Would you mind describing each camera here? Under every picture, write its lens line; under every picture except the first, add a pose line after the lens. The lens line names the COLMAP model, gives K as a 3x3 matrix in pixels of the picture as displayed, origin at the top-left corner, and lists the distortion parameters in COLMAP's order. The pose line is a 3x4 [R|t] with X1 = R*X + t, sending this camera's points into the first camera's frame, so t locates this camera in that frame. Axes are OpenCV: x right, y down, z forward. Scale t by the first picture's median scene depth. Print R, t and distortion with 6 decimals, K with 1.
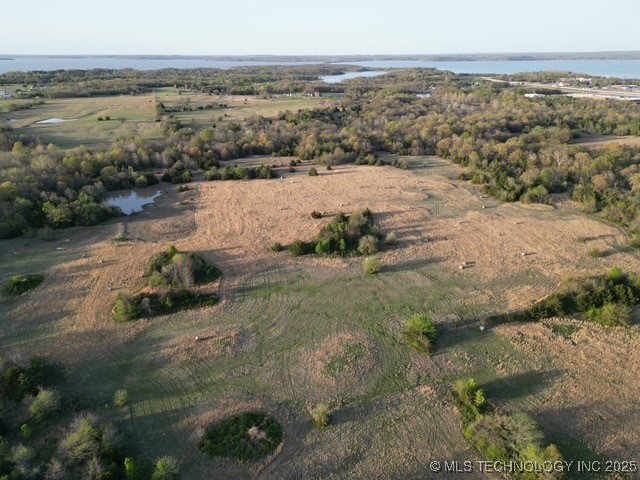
lens RADIAL K [[446.3, 0, 318.9], [0, 446.3, 238.9], [0, 0, 1]] dist [0.085098, -0.087166]
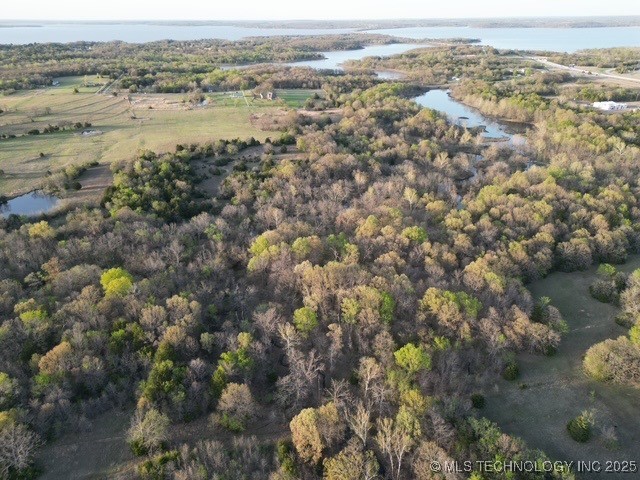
lens RADIAL K [[446.3, 0, 318.9], [0, 446.3, 238.9], [0, 0, 1]] dist [0.085098, -0.087166]
pose [[0.995506, 0.039705, -0.085968, 0.082534], [-0.033974, 0.997165, 0.067141, -0.095531], [0.088390, -0.063918, 0.994033, 0.198743]]
